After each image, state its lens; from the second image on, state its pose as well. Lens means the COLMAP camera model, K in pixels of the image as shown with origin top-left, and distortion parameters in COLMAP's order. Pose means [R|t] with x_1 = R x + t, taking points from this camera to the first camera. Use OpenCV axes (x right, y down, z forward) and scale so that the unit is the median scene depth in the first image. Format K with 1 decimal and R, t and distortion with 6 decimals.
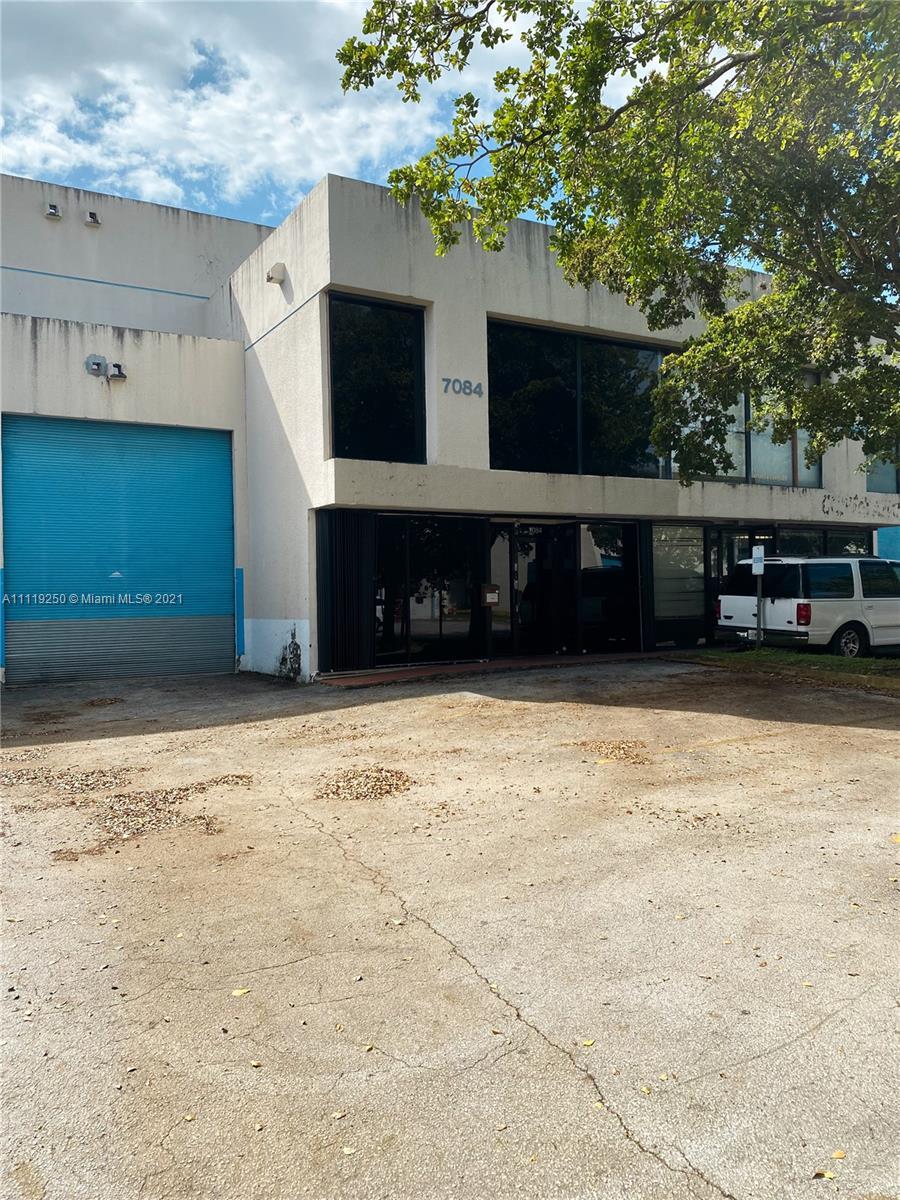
lens RADIAL K [[883.6, 0, 448.7], [0, 883.6, 574.2], [0, 0, 1]] dist [0.080674, -0.008048]
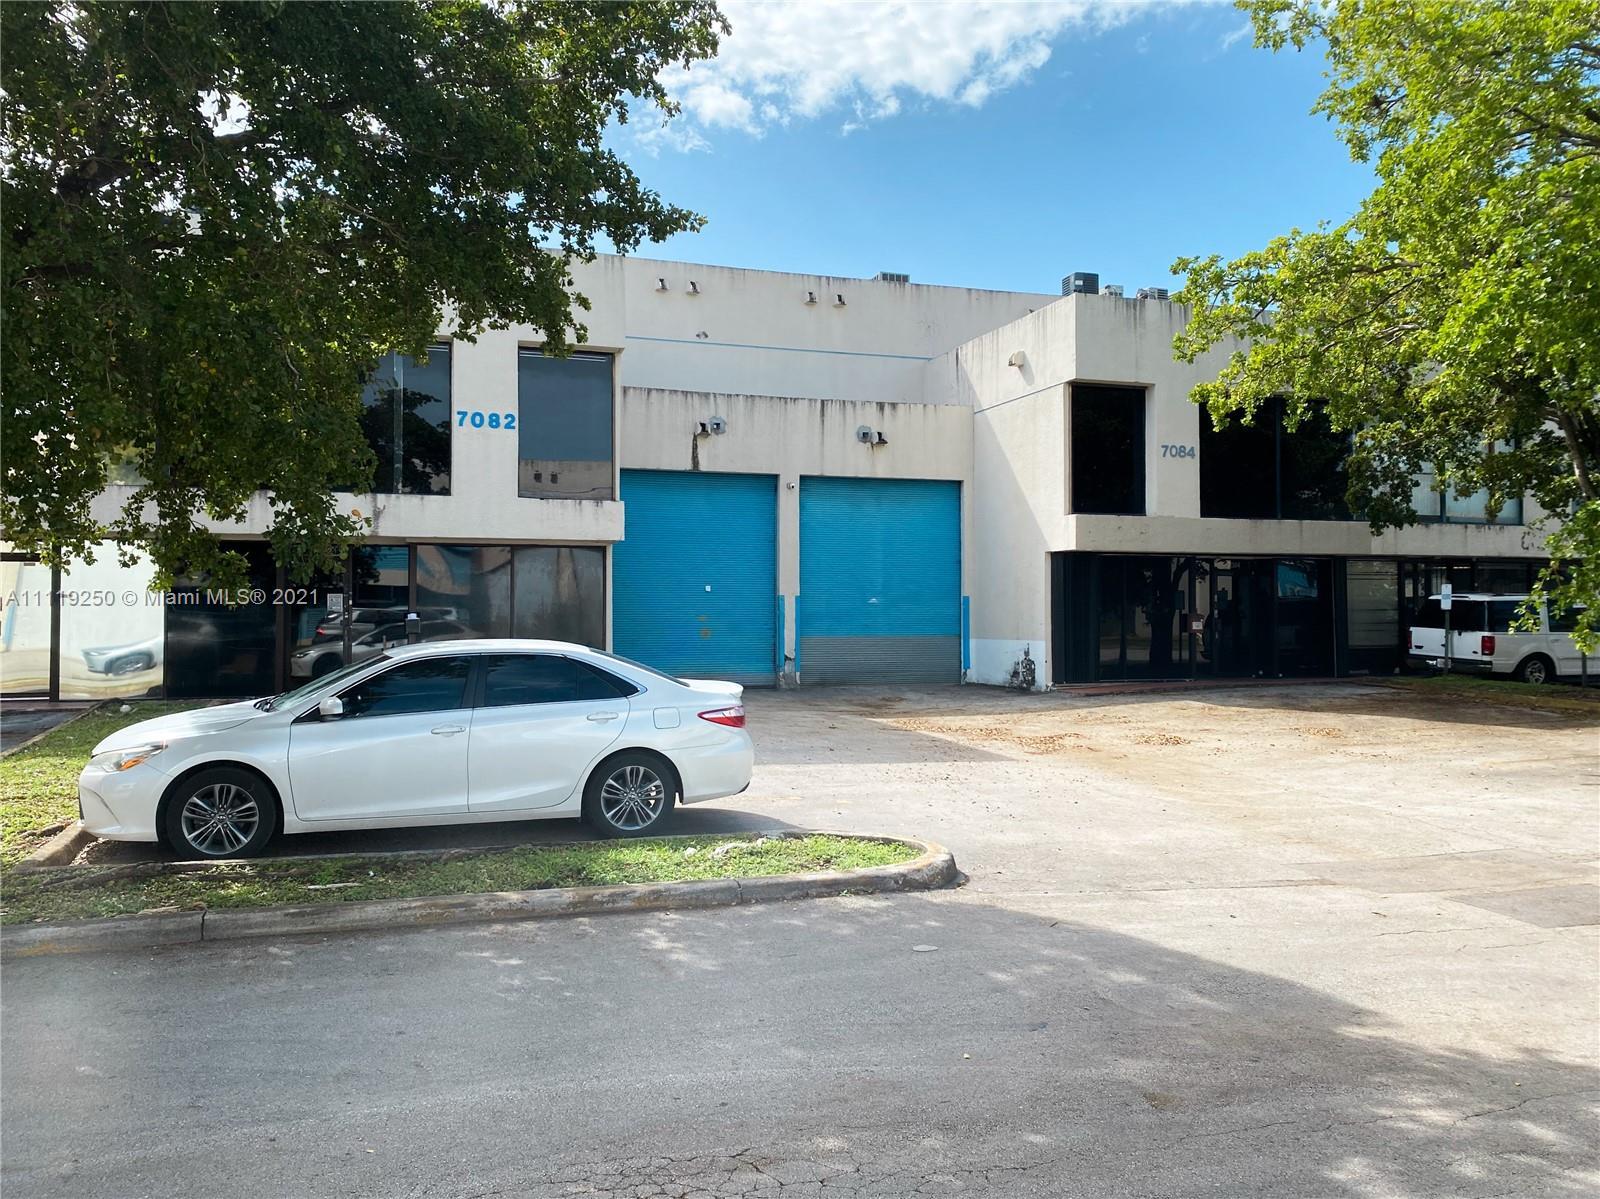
lens RADIAL K [[1261.7, 0, 788.3], [0, 1261.7, 604.7], [0, 0, 1]] dist [0.092307, -0.037013]
pose [[0.979177, 0.014267, -0.202507, -0.140557], [-0.009365, 0.999640, 0.025141, -0.038702], [0.202793, -0.022721, 0.978958, -0.767581]]
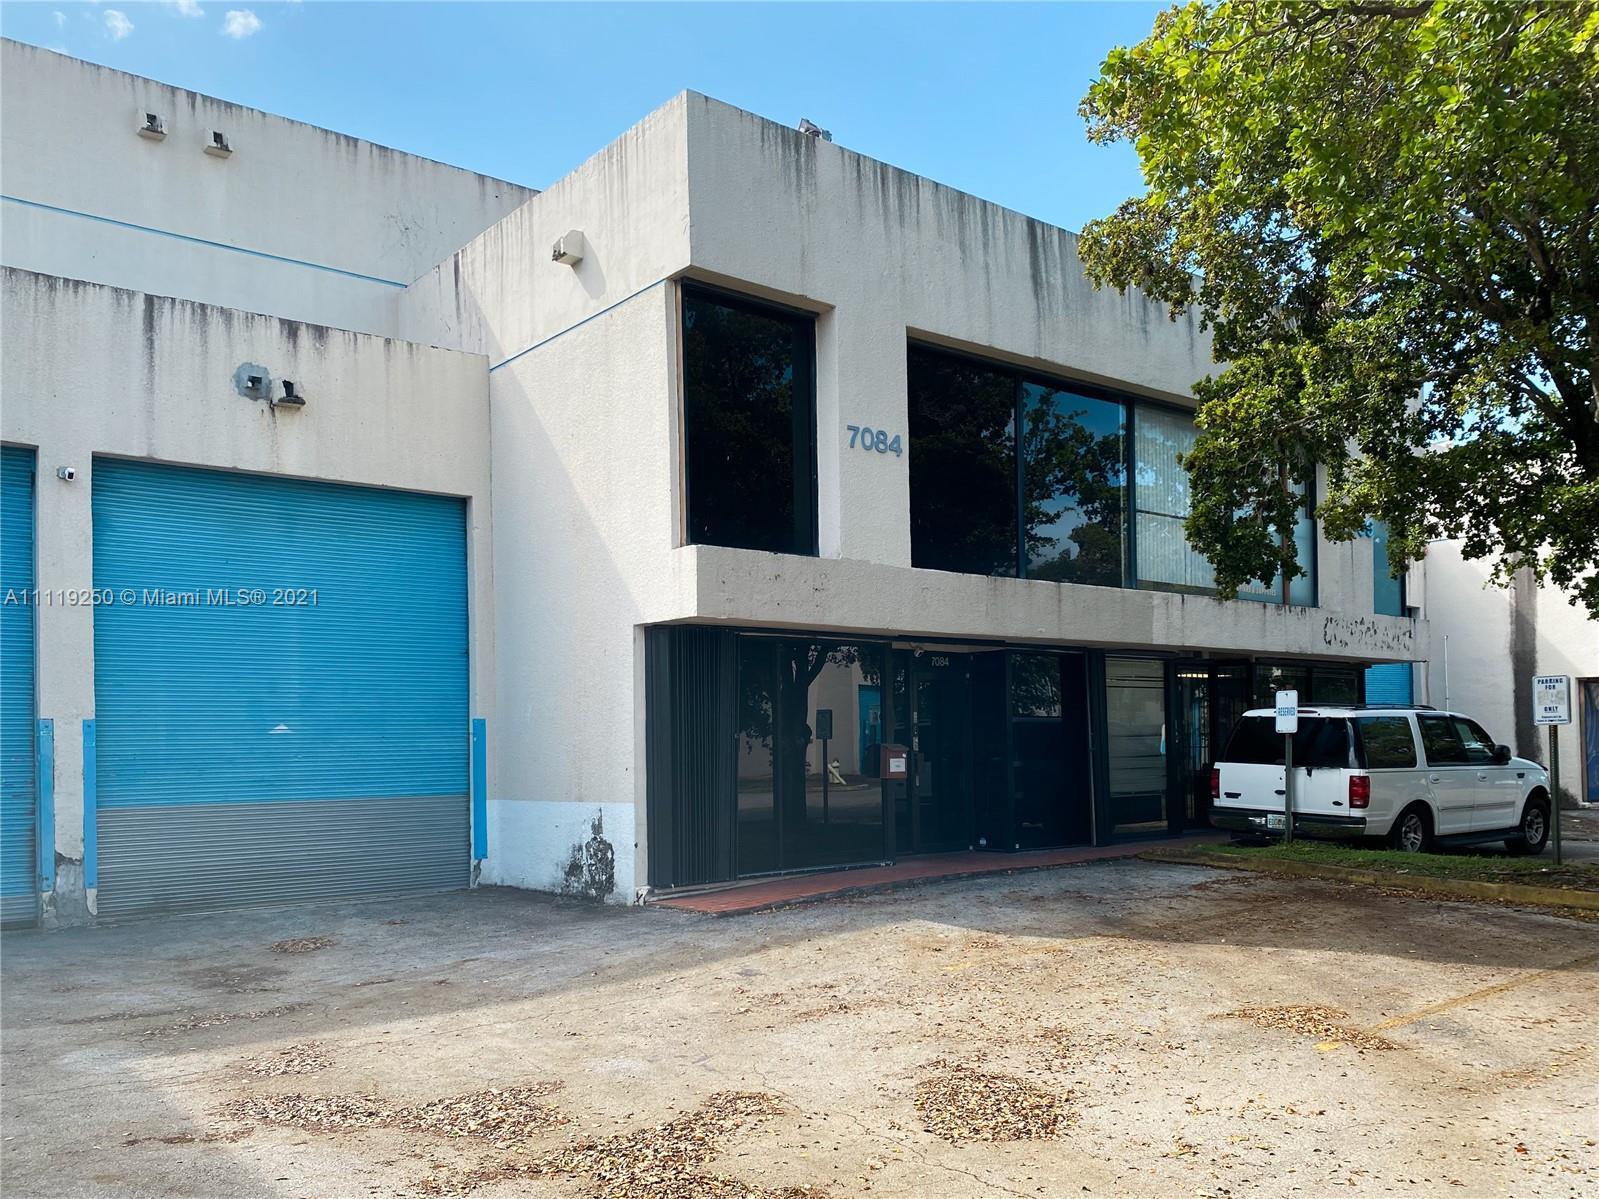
lens RADIAL K [[1260.9, 0, 810.0], [0, 1260.9, 701.4], [0, 0, 1]] dist [0.092307, -0.037013]
pose [[0.987367, 0.006531, 0.158318, -0.164245], [-0.004183, 0.999876, -0.015160, -0.006816], [-0.158397, 0.014306, 0.987272, 0.095974]]
